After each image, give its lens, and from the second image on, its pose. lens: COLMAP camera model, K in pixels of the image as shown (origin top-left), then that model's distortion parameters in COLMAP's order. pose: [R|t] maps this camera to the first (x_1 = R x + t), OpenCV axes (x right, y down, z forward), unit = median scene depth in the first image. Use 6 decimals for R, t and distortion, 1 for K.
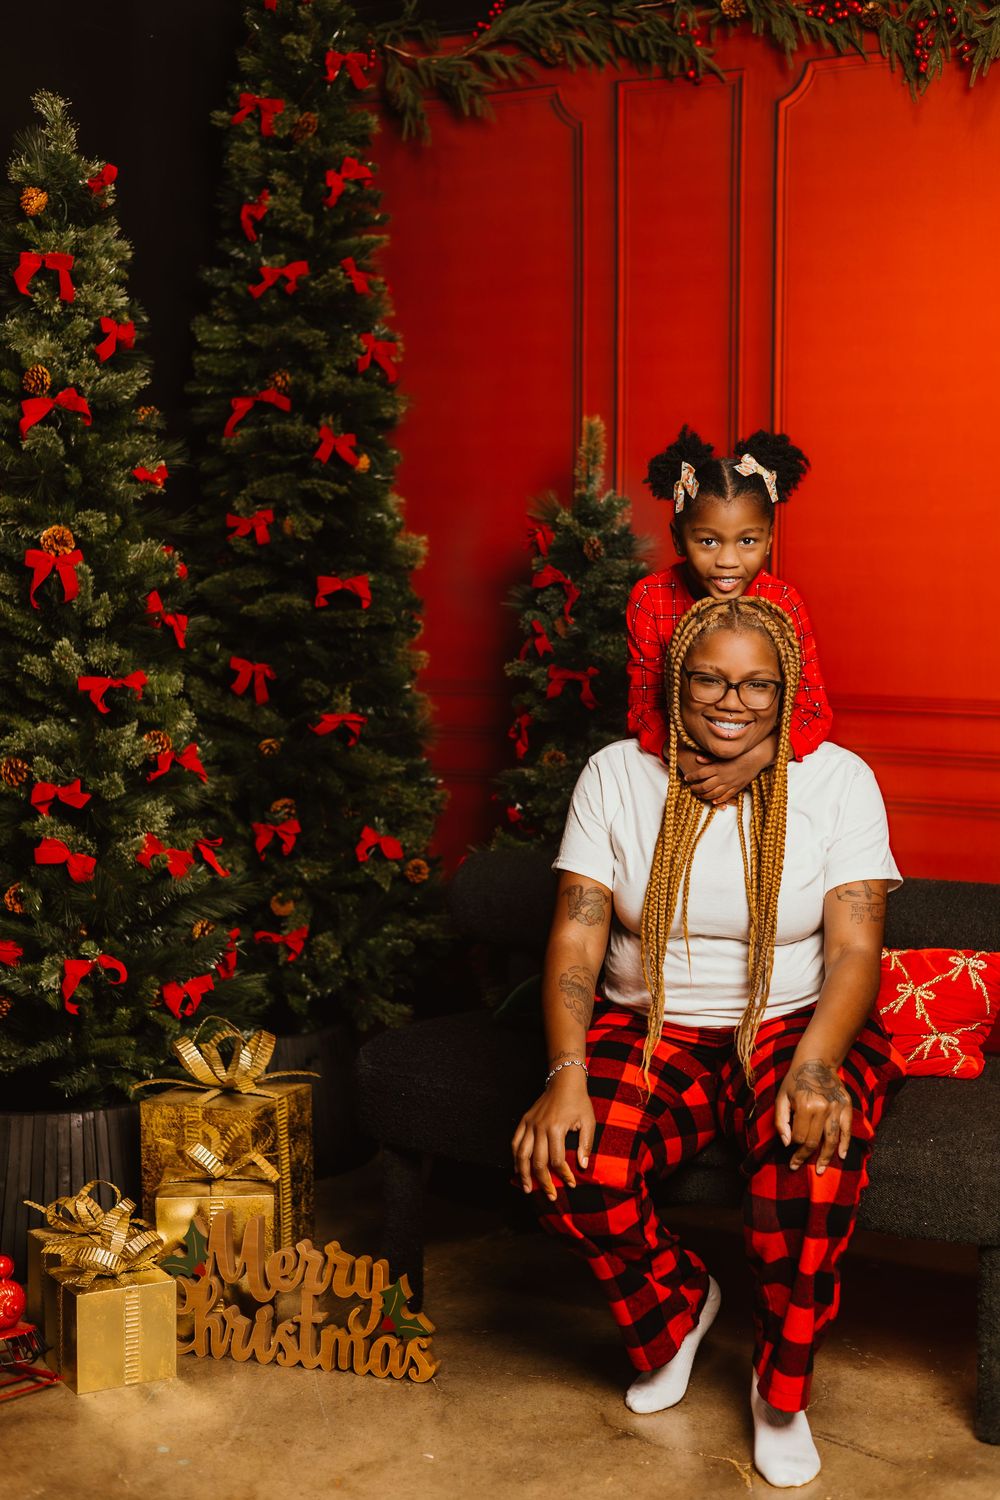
lens RADIAL K [[2235.2, 0, 488.0], [0, 2235.2, 722.2], [0, 0, 1]] dist [0.000623, 0.068794]
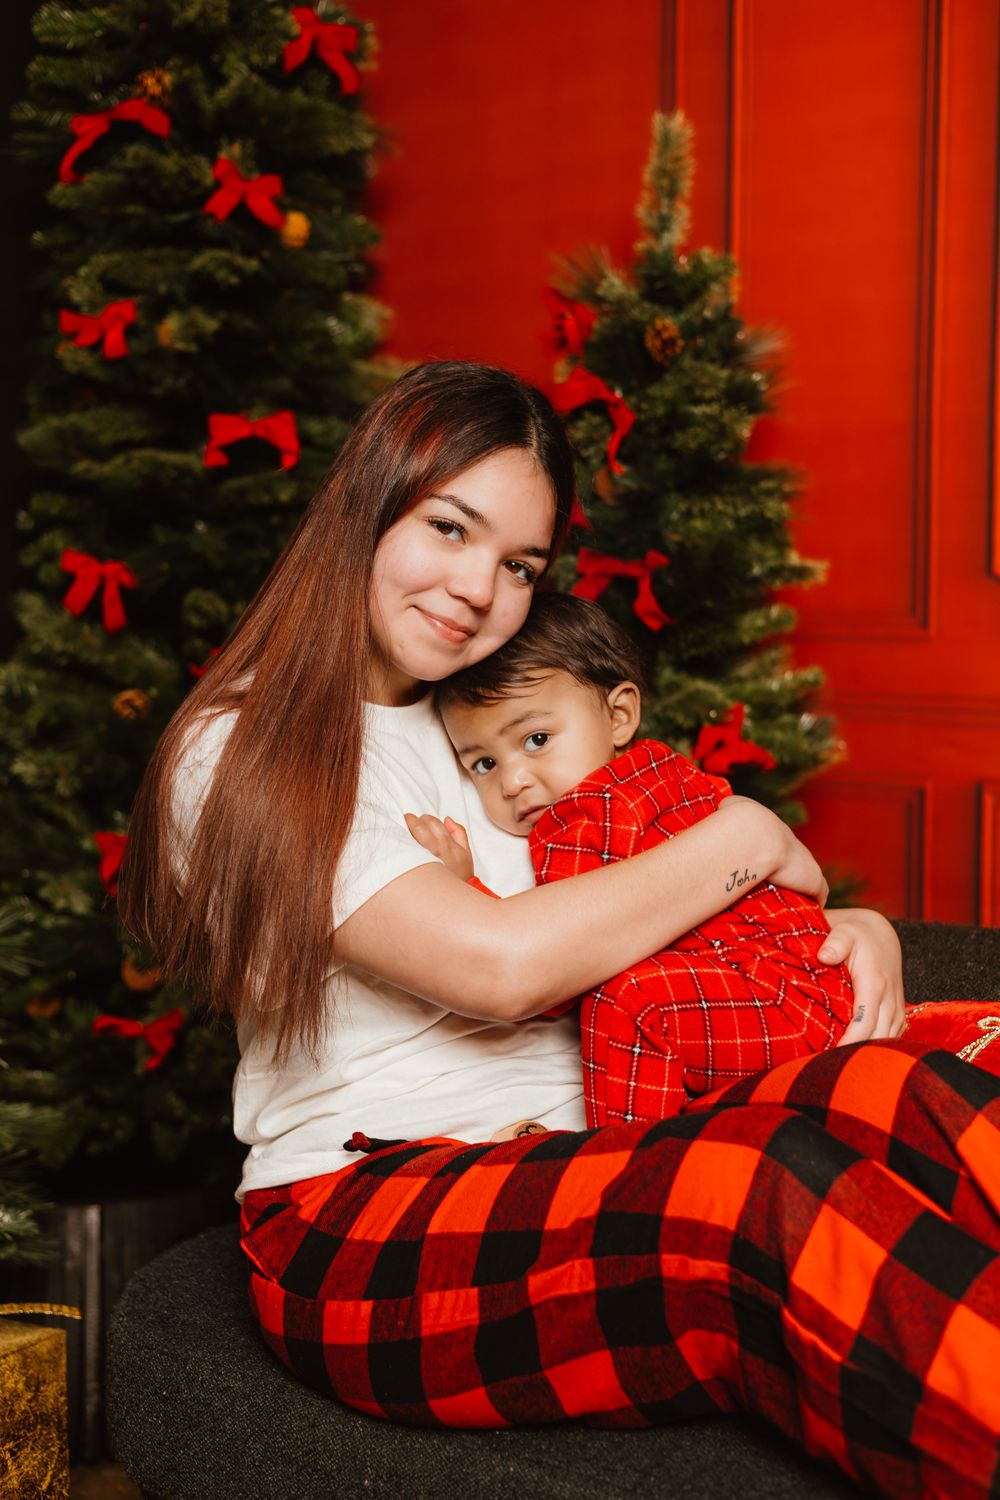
lens RADIAL K [[2204.7, 0, 500.0], [0, 2204.7, 750.0], [0, 0, 1]] dist [0.003472, 0.051686]
pose [[0.993756, 0.008848, -0.111226, 0.065553], [-0.009467, 0.999943, -0.005034, 0.025515], [0.111175, 0.006056, 0.993782, 0.434519]]
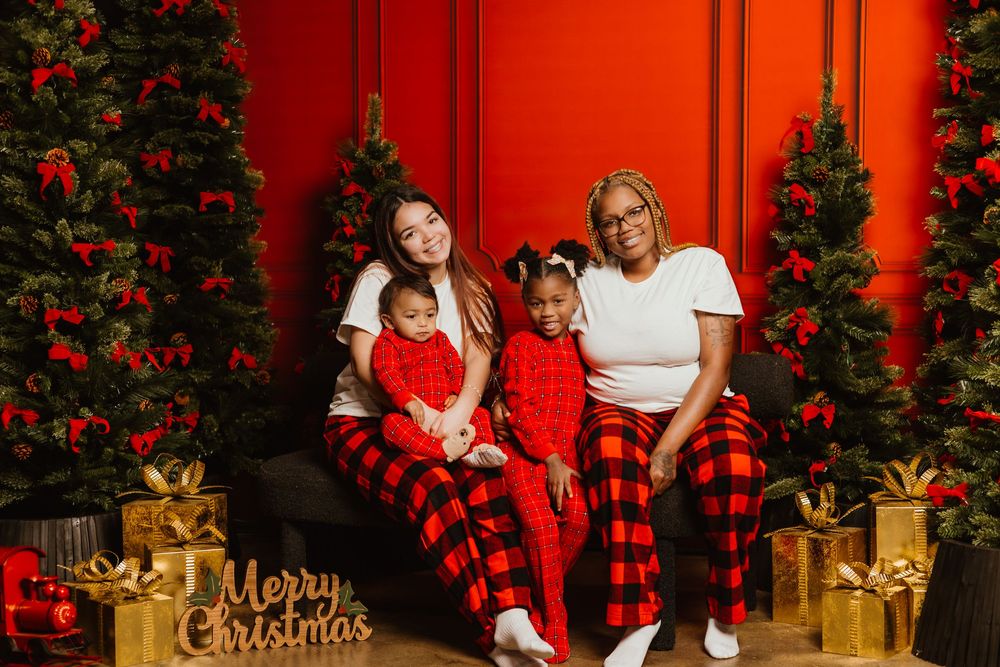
lens RADIAL K [[1533.0, 0, 517.2], [0, 1533.0, 331.8], [0, 0, 1]] dist [0.010584, 0.060094]
pose [[0.973883, -0.016888, 0.226423, -0.106277], [0.021965, 0.999560, -0.019918, 0.061706], [-0.225987, 0.024371, 0.973825, -0.116924]]
